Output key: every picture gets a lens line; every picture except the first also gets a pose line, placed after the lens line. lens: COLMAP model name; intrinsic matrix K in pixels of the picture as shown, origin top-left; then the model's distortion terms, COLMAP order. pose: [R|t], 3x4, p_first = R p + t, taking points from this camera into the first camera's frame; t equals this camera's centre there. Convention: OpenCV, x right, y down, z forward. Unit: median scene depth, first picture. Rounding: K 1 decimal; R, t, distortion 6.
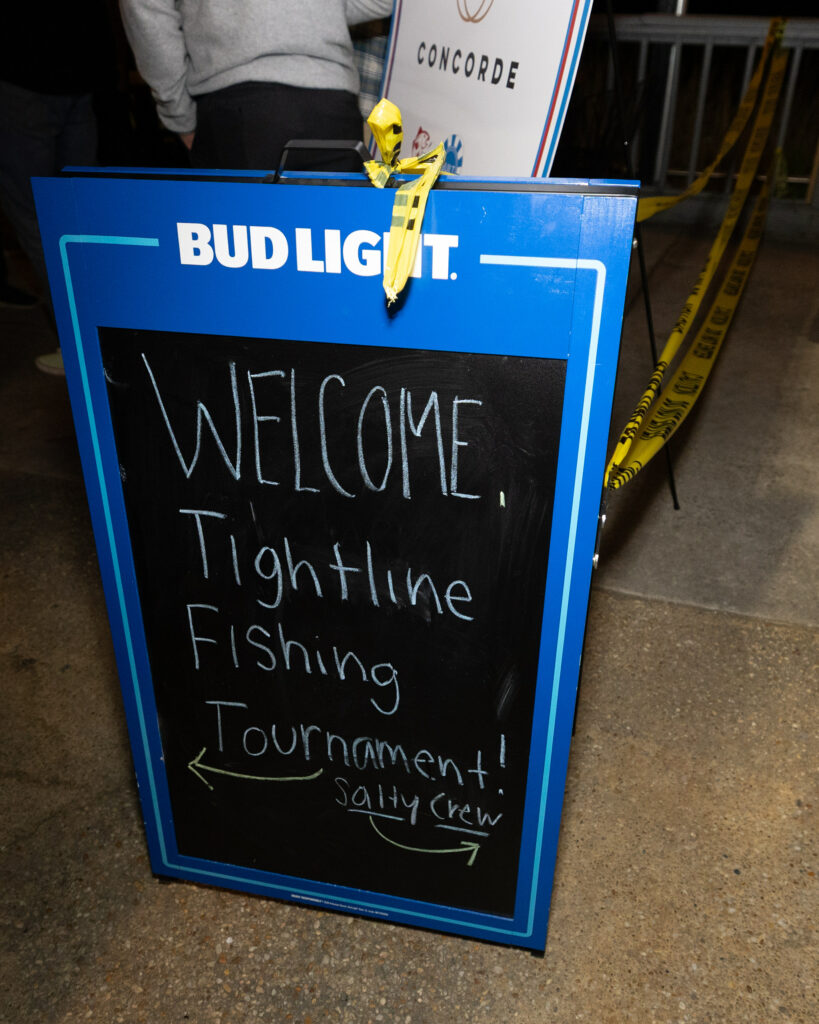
lens RADIAL K [[804.4, 0, 387.8], [0, 804.4, 597.4], [0, 0, 1]] dist [0.007554, 0.003803]
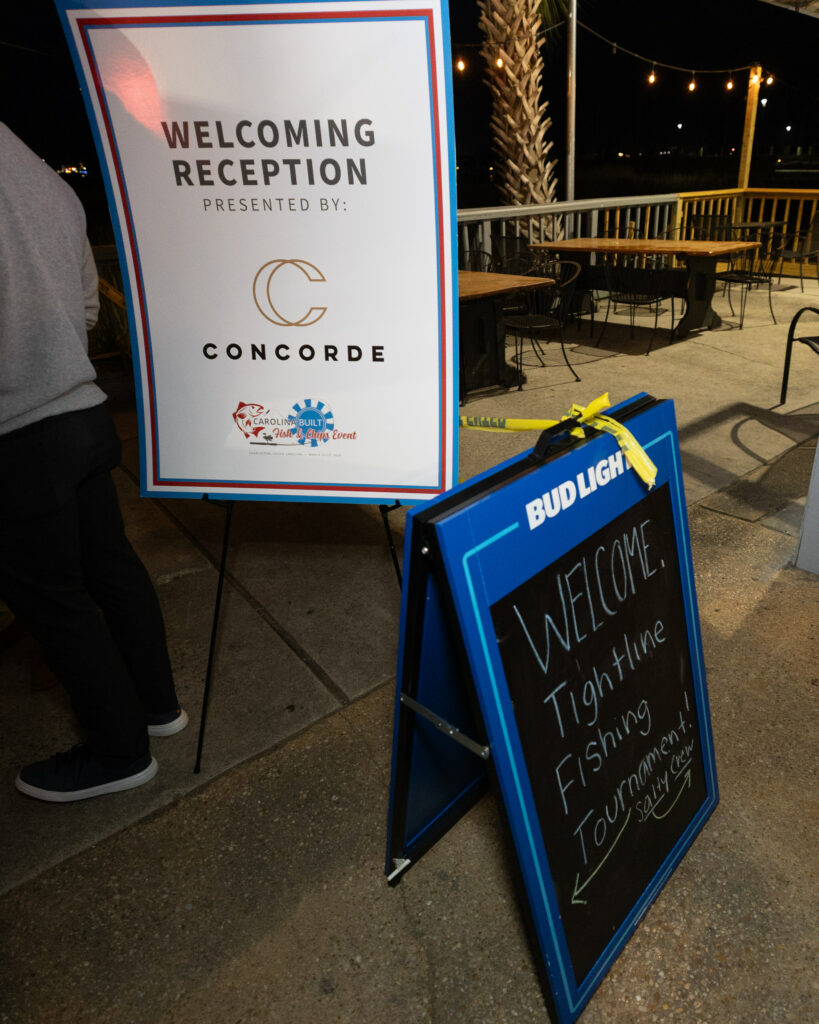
lens RADIAL K [[741.4, 0, 482.3], [0, 741.4, 515.3], [0, 0, 1]] dist [0.000854, -0.000789]
pose [[0.431434, -0.407555, 0.804837, -1.008565], [0.570001, 0.814651, 0.106975, -0.475314], [-0.699260, 0.412605, 0.583775, 0.229312]]
